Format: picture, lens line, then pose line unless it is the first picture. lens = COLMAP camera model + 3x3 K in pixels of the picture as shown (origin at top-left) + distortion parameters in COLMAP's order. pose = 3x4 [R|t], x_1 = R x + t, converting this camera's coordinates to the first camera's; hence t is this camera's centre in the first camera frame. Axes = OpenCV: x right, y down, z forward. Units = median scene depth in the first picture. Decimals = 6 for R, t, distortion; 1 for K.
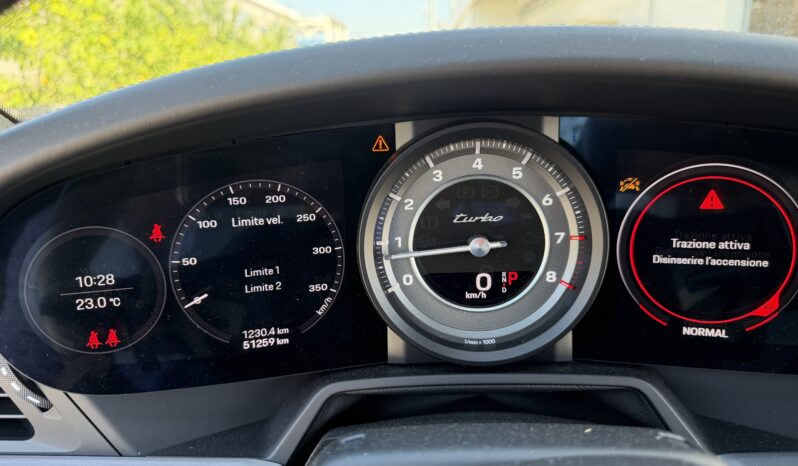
lens RADIAL K [[553.8, 0, 400.6], [0, 553.8, 228.4], [0, 0, 1]] dist [0.042589, -0.103073]
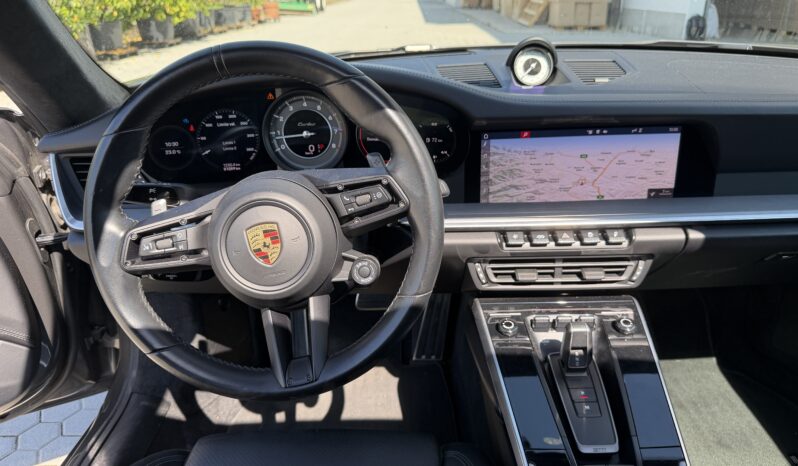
lens RADIAL K [[574.3, 0, 399.0], [0, 574.3, 233.0], [0, 0, 1]] dist [0.117709, -0.146615]
pose [[0.999916, -0.002648, 0.012684, 0.576238], [0.000722, 0.988763, 0.149490, 0.090129], [-0.012938, -0.149468, 0.988682, -2.001488]]
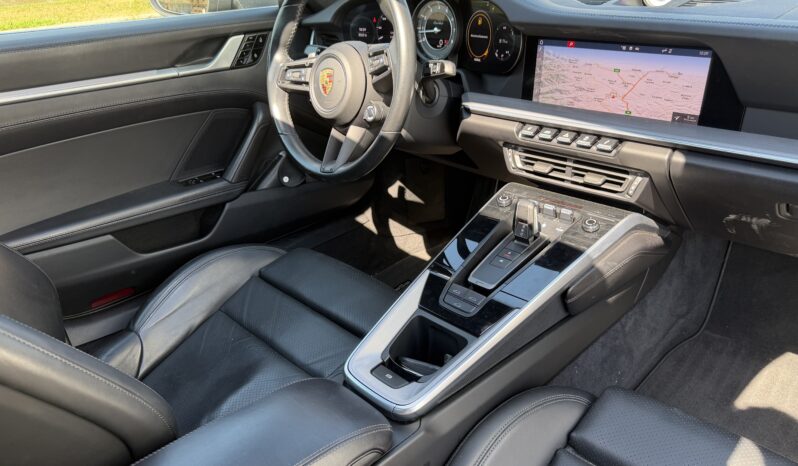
lens RADIAL K [[572.0, 0, 399.0], [0, 572.0, 233.0], [0, 0, 1]] dist [0.002863, -0.001536]
pose [[0.727637, 0.299298, -0.617223, 2.823095], [-0.141775, 0.945982, 0.291580, 0.240021], [0.671151, -0.124658, 0.730764, -2.243520]]
